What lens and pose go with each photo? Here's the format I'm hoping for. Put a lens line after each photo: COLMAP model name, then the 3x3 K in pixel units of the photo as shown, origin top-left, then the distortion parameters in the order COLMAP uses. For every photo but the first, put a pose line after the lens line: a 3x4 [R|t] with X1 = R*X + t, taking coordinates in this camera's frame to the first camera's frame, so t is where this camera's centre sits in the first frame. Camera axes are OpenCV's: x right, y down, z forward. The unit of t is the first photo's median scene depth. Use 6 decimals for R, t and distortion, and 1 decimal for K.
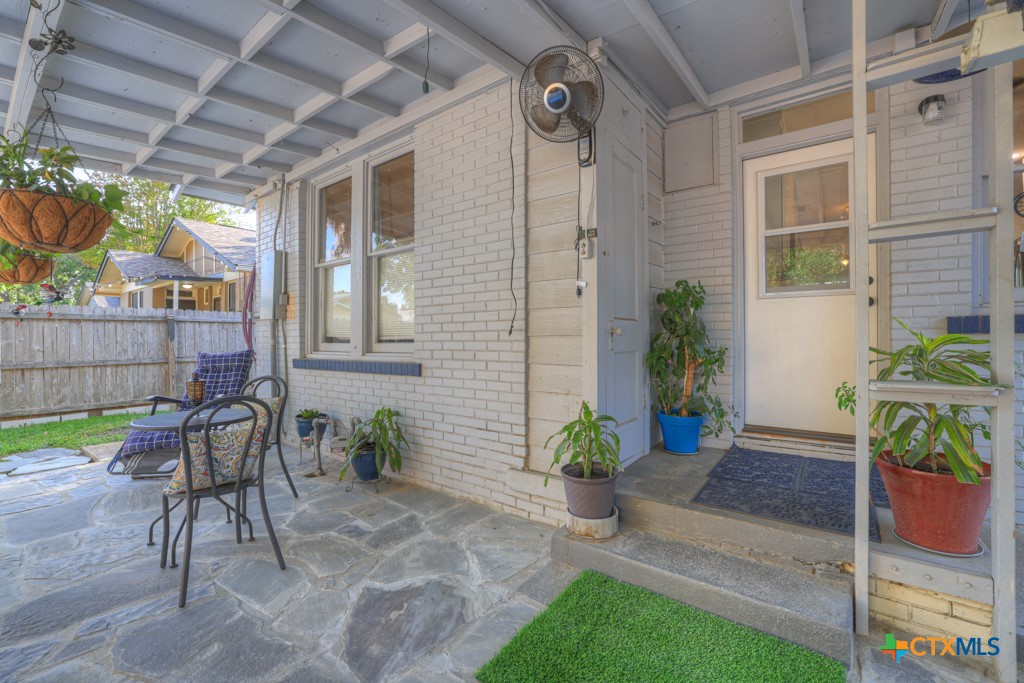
lens RADIAL K [[437.4, 0, 505.6], [0, 437.4, 343.9], [0, 0, 1]] dist [-0.038328, 0.012963]
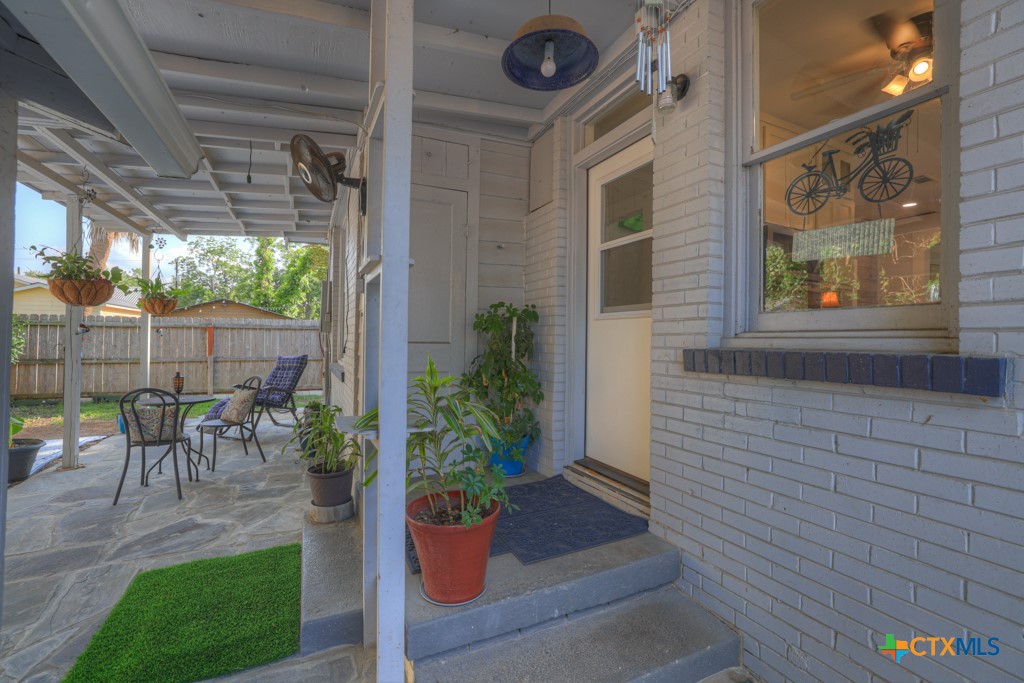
lens RADIAL K [[437.4, 0, 503.7], [0, 437.4, 345.0], [0, 0, 1]] dist [-0.038328, 0.012963]
pose [[0.886586, 0.020457, -0.462112, 1.126138], [-0.020364, 0.999779, 0.005190, -0.069598], [0.462116, 0.004809, 0.886807, 0.128661]]
